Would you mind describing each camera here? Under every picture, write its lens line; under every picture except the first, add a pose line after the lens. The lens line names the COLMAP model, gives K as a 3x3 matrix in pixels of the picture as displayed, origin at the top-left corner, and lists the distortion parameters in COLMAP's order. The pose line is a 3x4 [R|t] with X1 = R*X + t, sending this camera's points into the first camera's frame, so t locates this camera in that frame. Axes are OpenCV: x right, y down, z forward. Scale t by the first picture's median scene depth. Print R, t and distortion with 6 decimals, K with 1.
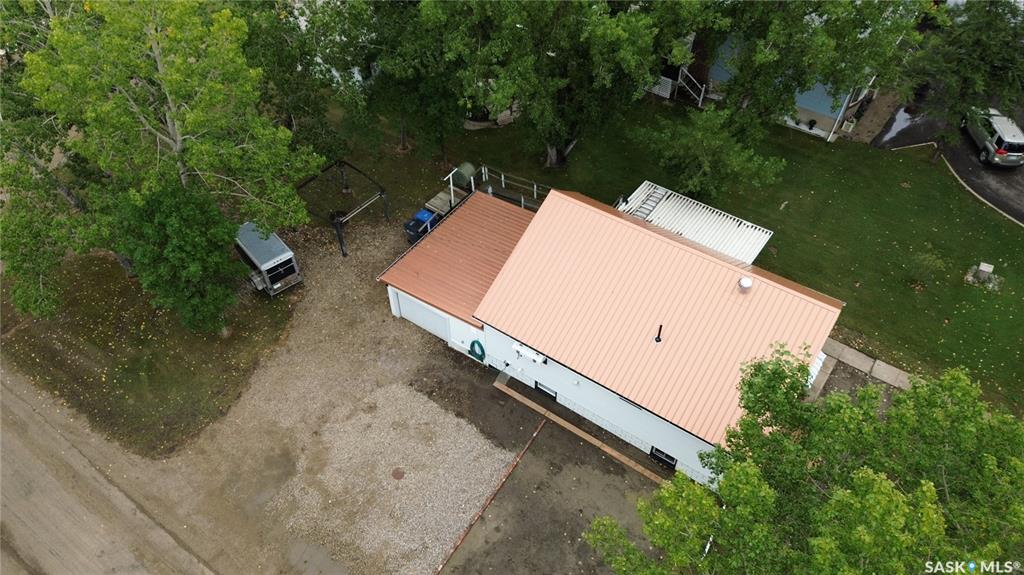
lens RADIAL K [[732.5, 0, 515.2], [0, 732.5, 280.6], [0, 0, 1]] dist [0.033647, -0.027013]
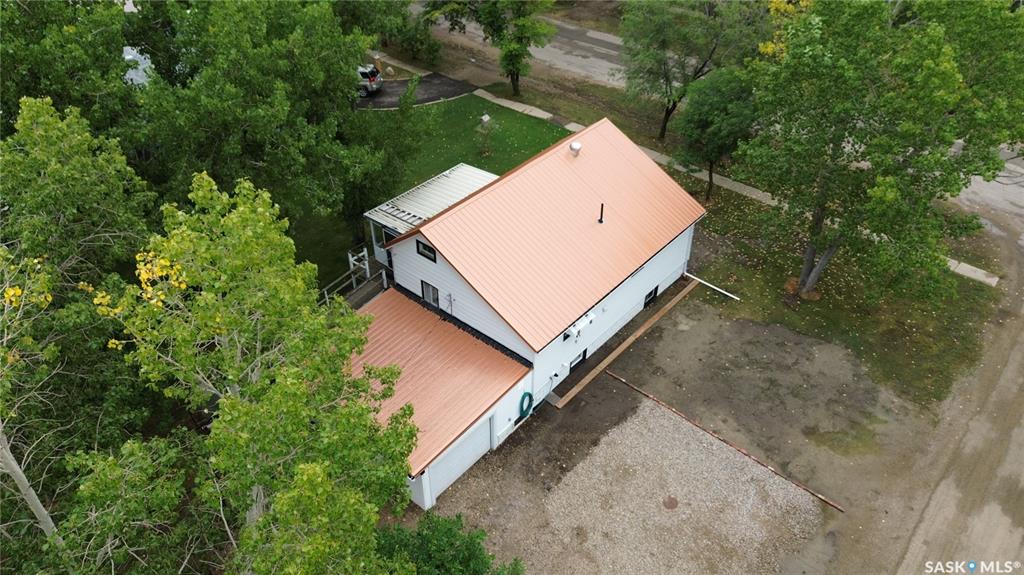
lens RADIAL K [[732.5, 0, 512.0], [0, 732.5, 291.1], [0, 0, 1]] dist [0.033647, -0.027013]
pose [[0.107007, -0.616734, 0.779865, -0.661908], [0.736300, 0.576249, 0.354681, -0.308106], [-0.668140, 0.536261, 0.515764, 0.513748]]
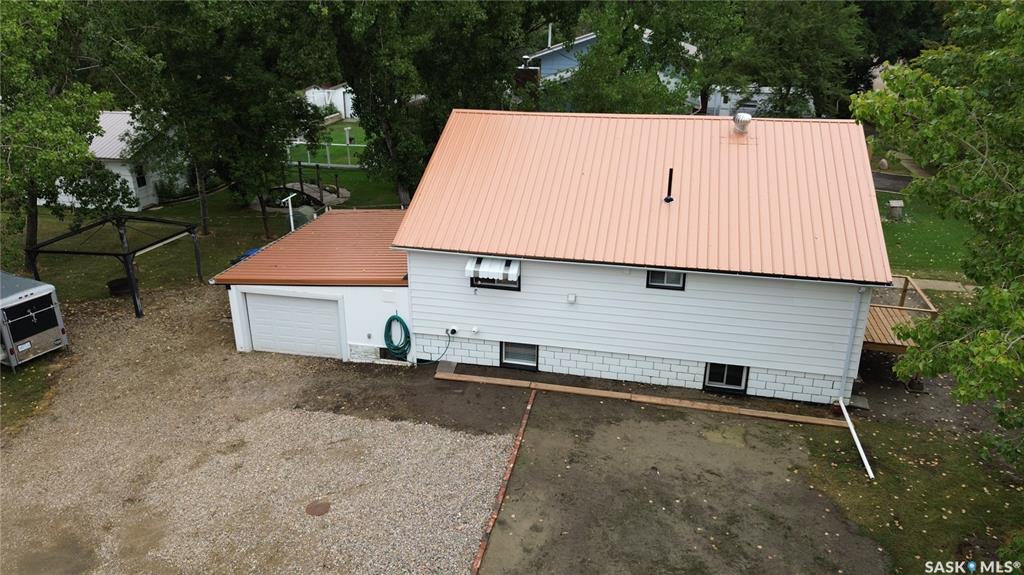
lens RADIAL K [[732.5, 0, 515.1], [0, 732.5, 287.7], [0, 0, 1]] dist [0.033647, -0.027013]
pose [[0.926774, -0.136343, 0.350002, -0.180629], [0.274462, 0.881952, -0.383187, 0.344131], [-0.256440, 0.451189, 0.854790, 0.417842]]
